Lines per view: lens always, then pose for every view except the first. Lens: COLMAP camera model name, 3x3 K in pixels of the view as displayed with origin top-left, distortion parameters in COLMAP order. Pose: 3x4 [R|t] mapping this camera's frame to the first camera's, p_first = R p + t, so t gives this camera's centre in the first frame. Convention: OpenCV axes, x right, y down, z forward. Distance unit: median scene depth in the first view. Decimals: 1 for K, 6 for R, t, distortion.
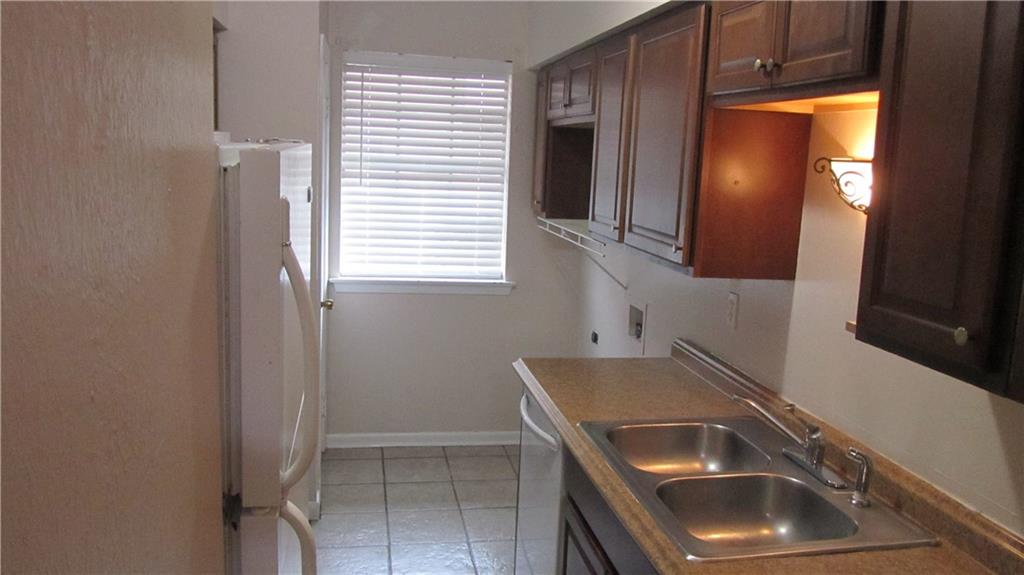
lens RADIAL K [[849.0, 0, 511.0], [0, 849.0, 283.6], [0, 0, 1]] dist [-0.044044, 0.024838]
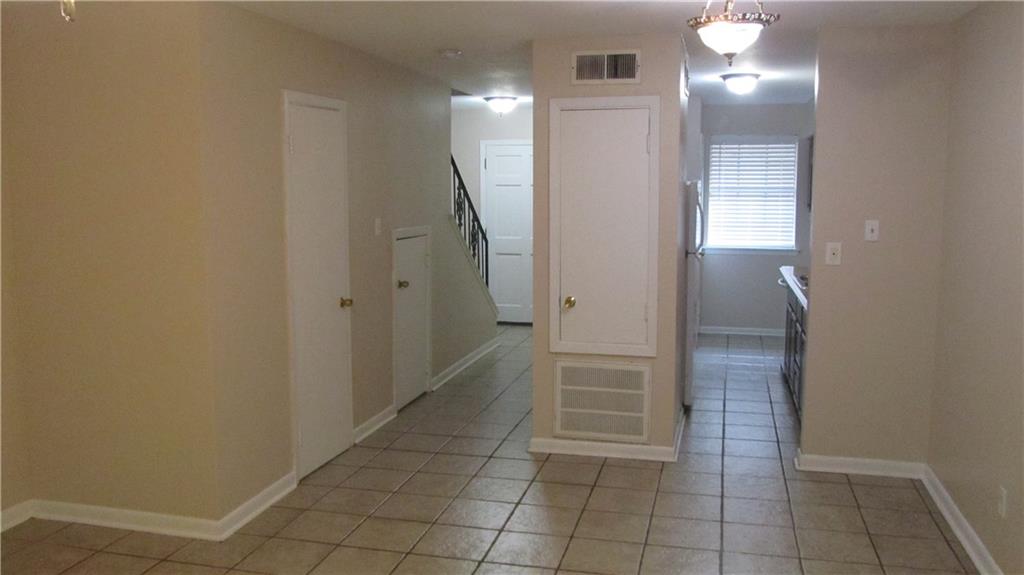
lens RADIAL K [[849.0, 0, 515.0], [0, 849.0, 284.2], [0, 0, 1]] dist [-0.044044, 0.024838]
pose [[0.912608, 0.009741, -0.408719, 0.200702], [-0.026664, 0.999006, -0.035729, 0.164780], [0.407965, 0.043505, 0.911961, -1.003884]]
